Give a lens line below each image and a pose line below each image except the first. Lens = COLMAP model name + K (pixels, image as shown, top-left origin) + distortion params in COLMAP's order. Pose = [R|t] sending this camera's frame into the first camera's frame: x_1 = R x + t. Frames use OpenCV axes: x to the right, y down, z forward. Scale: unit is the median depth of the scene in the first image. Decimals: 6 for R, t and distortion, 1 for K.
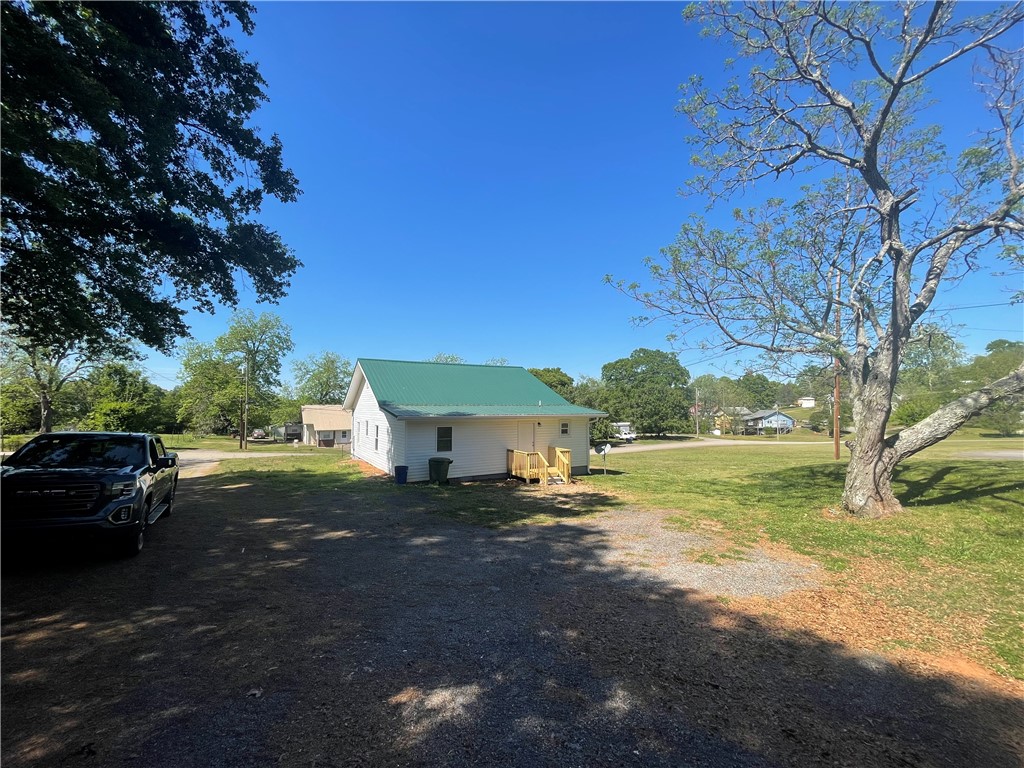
lens RADIAL K [[415.9, 0, 504.8], [0, 415.9, 380.5], [0, 0, 1]] dist [-0.000532, -0.000090]
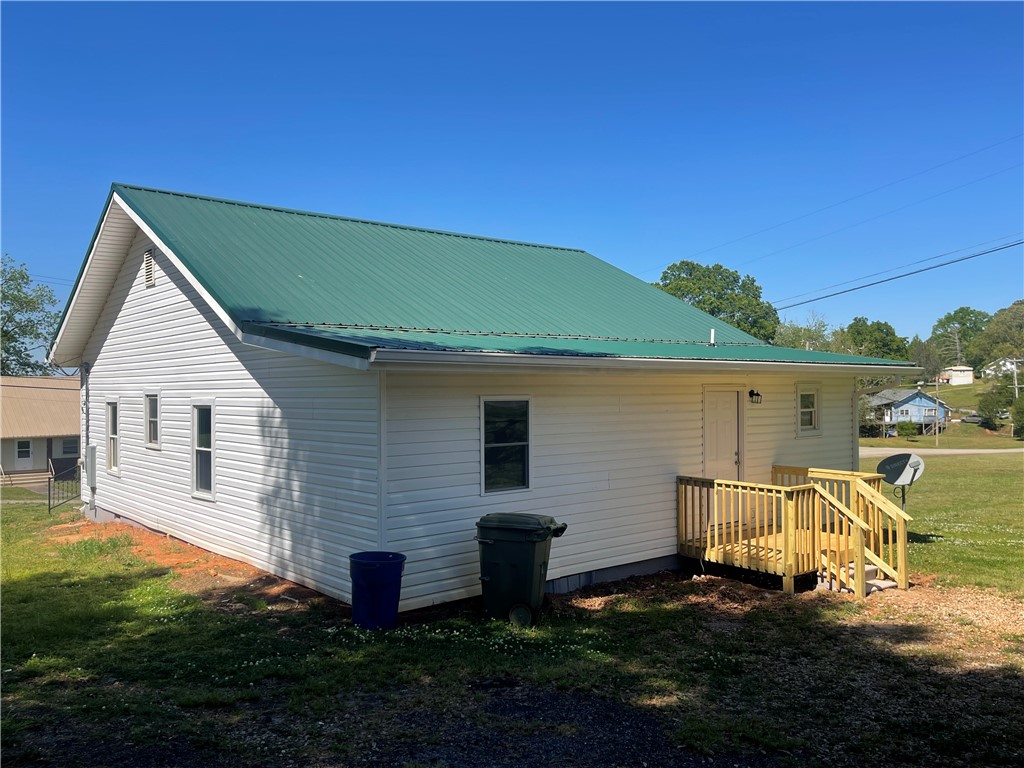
lens RADIAL K [[830.3, 0, 512.0], [0, 830.3, 384.0], [0, 0, 1]] dist [0.007788, 0.001512]
pose [[0.983318, -0.003773, 0.181858, -0.213452], [-0.006233, 0.998499, 0.054417, 0.063583], [-0.181790, -0.054642, 0.981818, 0.416250]]
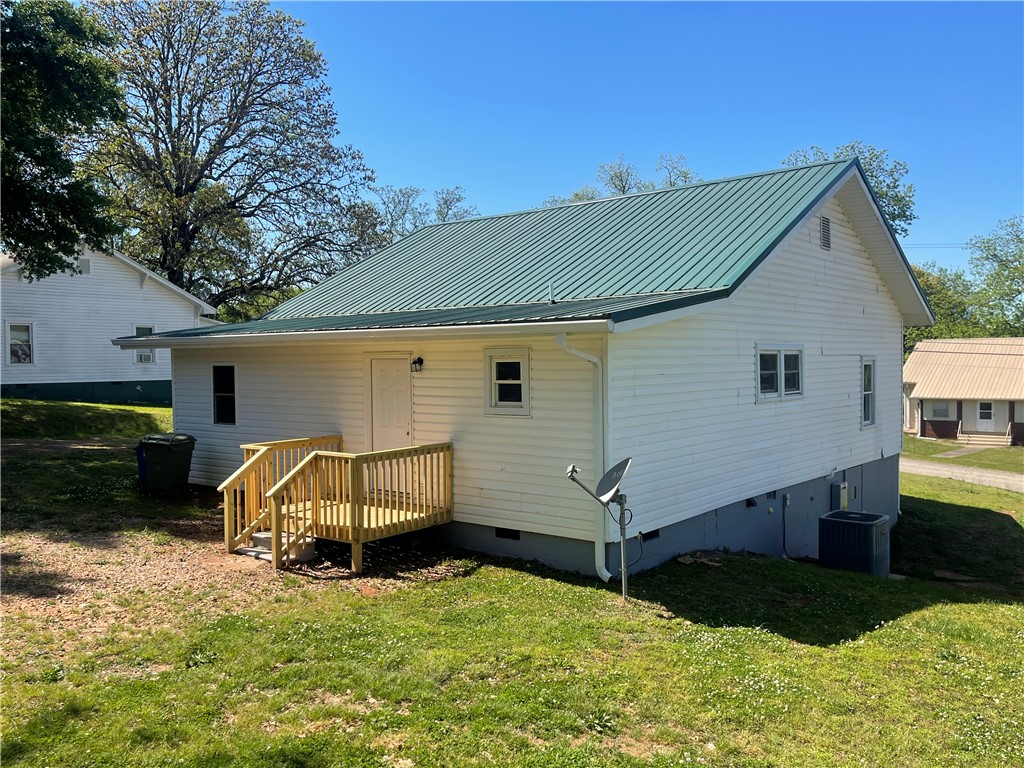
lens RADIAL K [[830.3, 0, 512.0], [0, 830.3, 384.0], [0, 0, 1]] dist [0.007788, 0.001512]
pose [[0.388714, 0.022369, -0.921087, 0.649746], [0.066368, 0.996429, 0.052207, 0.093855], [0.918965, -0.081424, 0.385841, 0.835653]]
